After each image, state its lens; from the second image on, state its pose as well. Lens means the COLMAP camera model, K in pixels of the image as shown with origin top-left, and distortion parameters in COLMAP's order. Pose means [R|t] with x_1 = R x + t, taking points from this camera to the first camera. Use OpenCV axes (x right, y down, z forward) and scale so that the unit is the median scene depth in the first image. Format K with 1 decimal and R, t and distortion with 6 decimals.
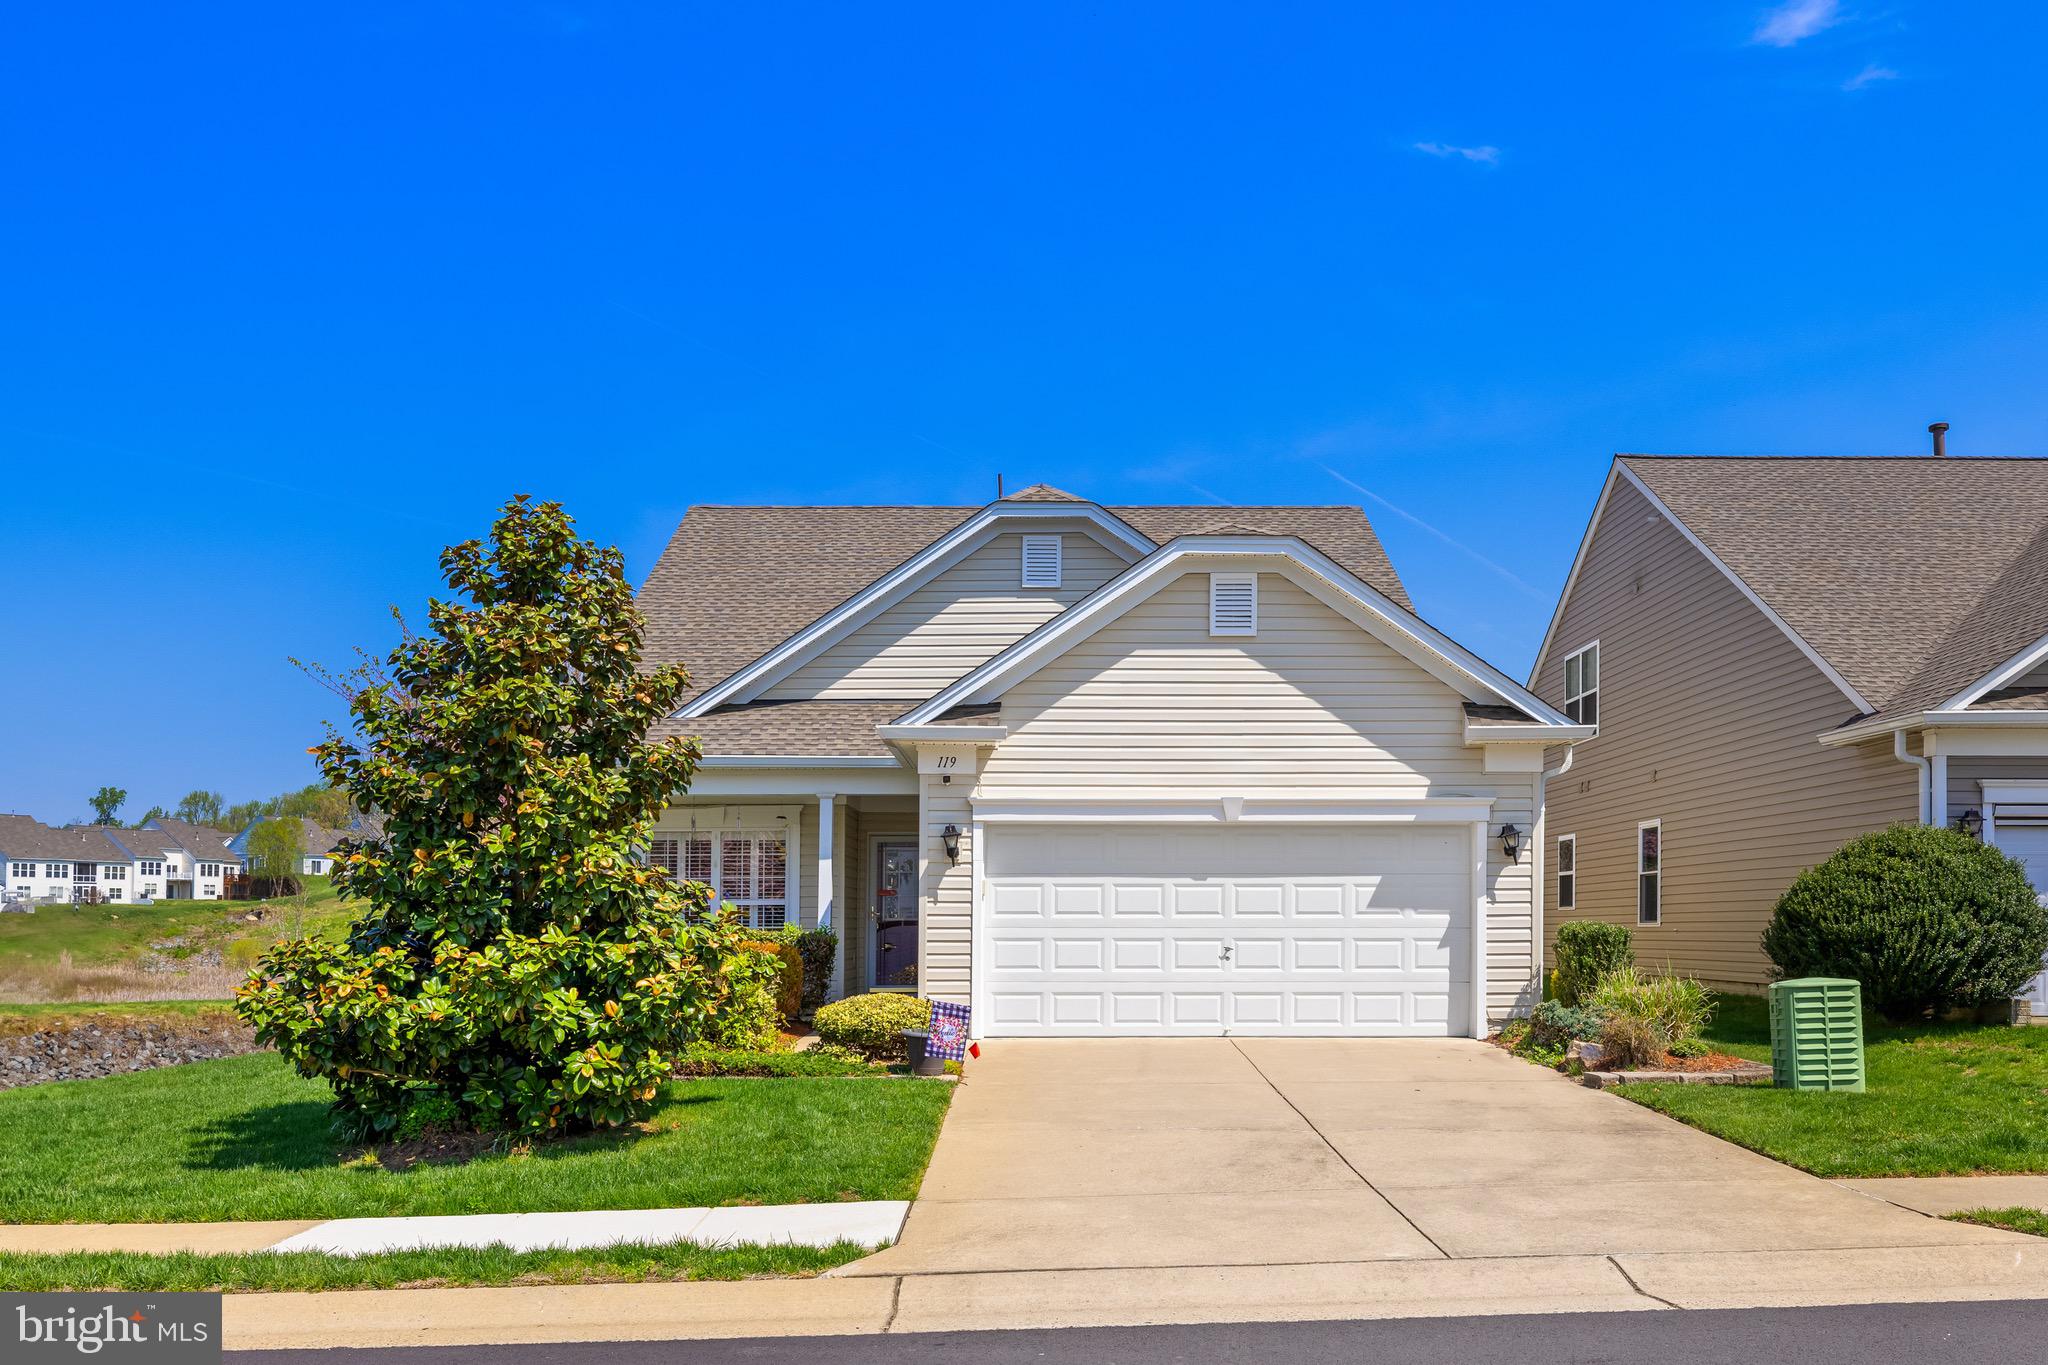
lens RADIAL K [[1934.9, 0, 1024.0], [0, 1934.9, 682.5], [0, 0, 1]] dist [-0.004727, 0.011477]
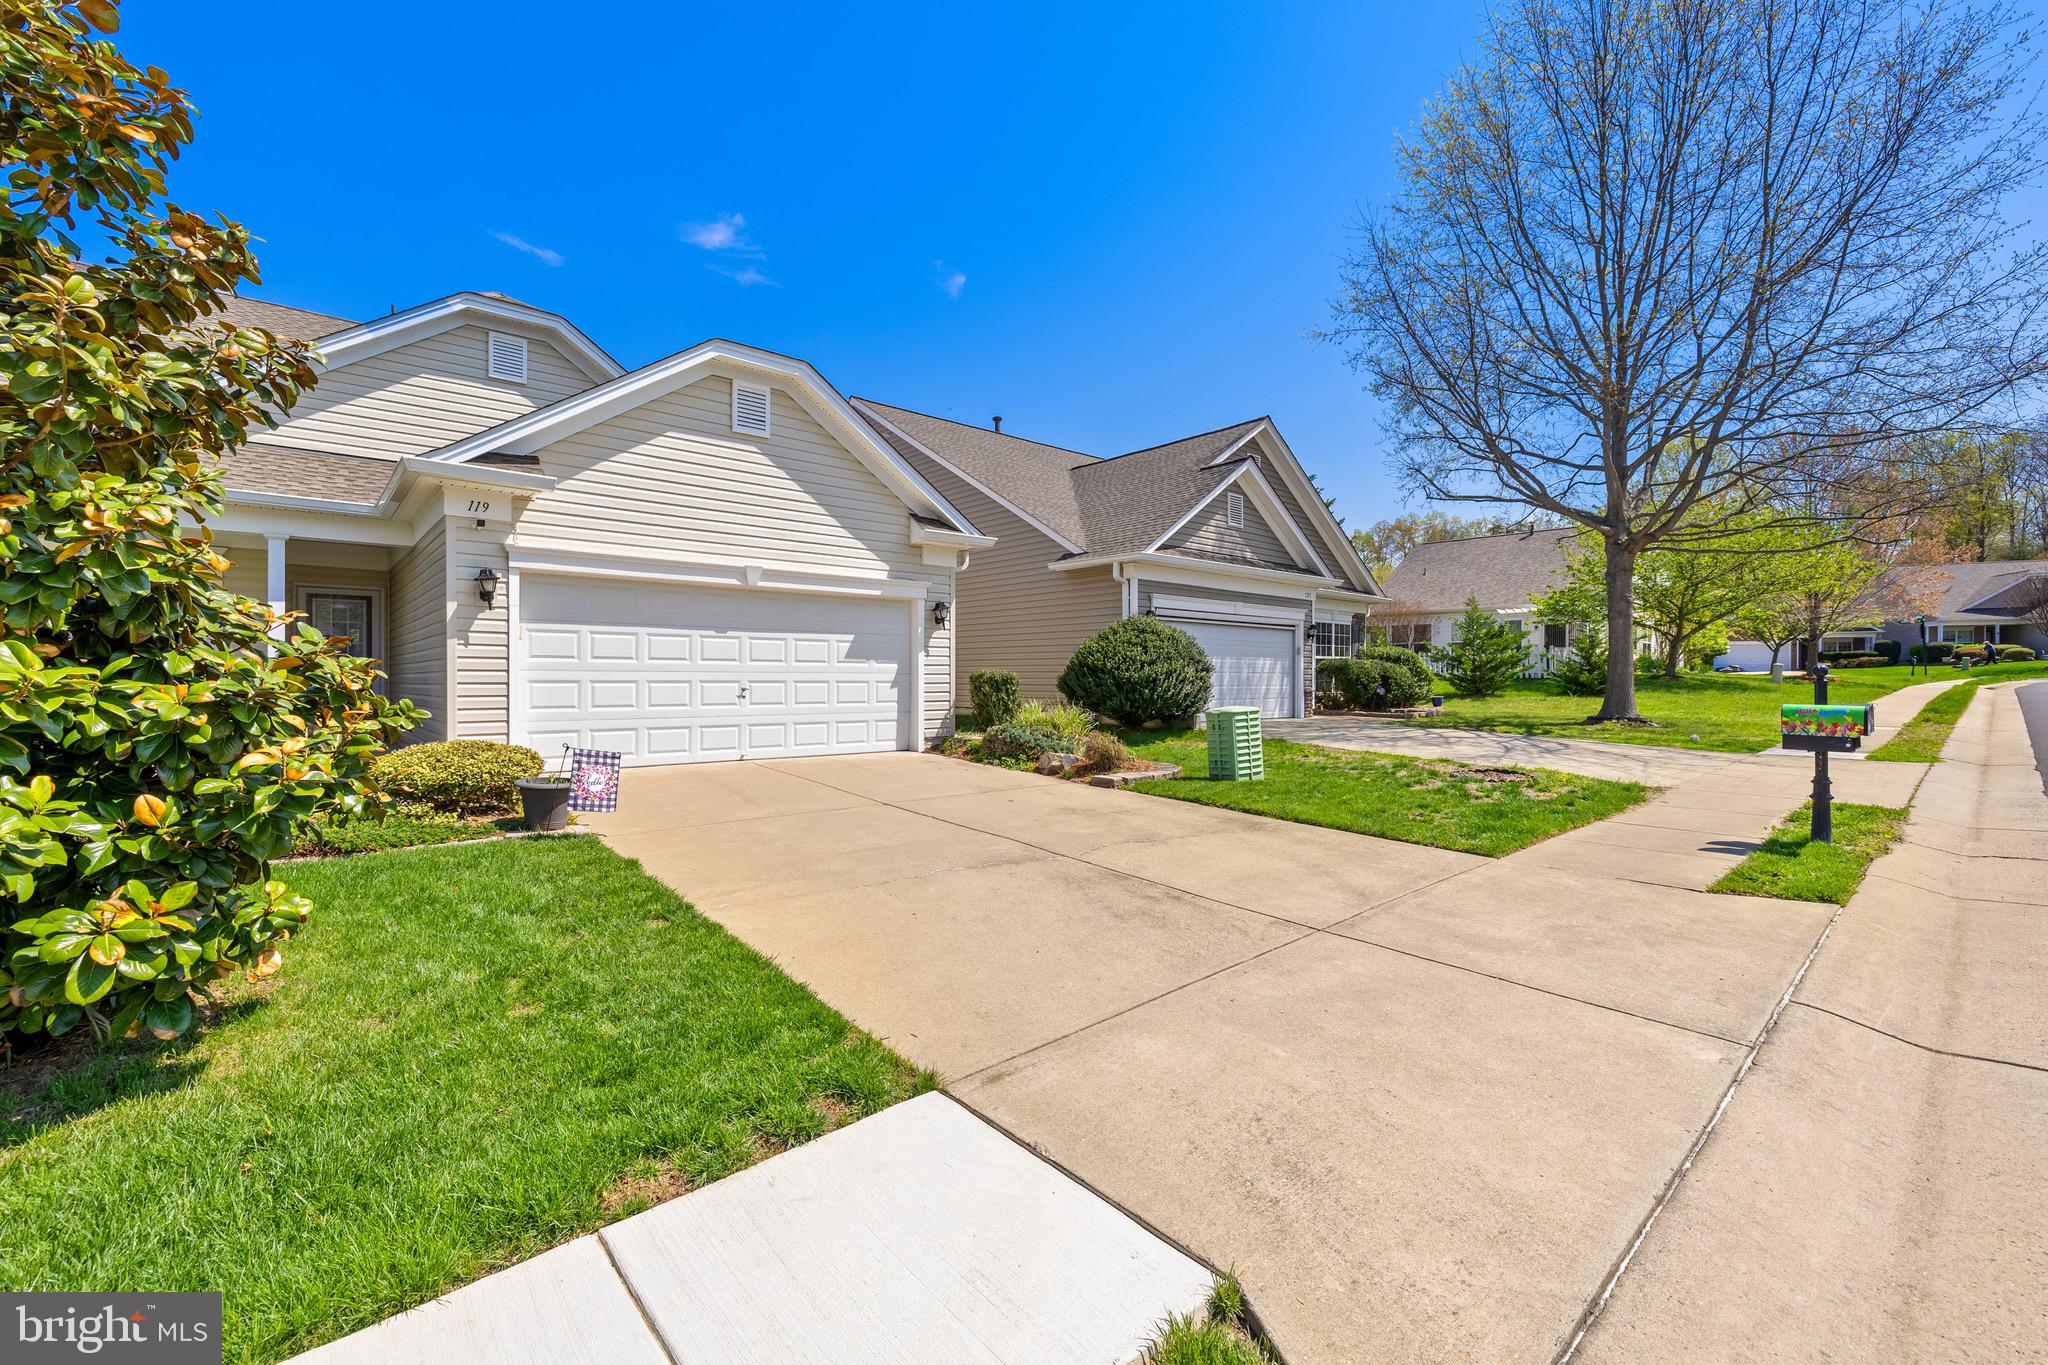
lens RADIAL K [[870.3, 0, 1007.5], [0, 870.3, 663.6], [0, 0, 1]] dist [0.002972, 0.000367]
pose [[0.740578, 0.014749, 0.671809, -0.143062], [-0.086854, 0.993474, 0.073933, 0.066554], [-0.666334, -0.113102, 0.737026, 0.486547]]
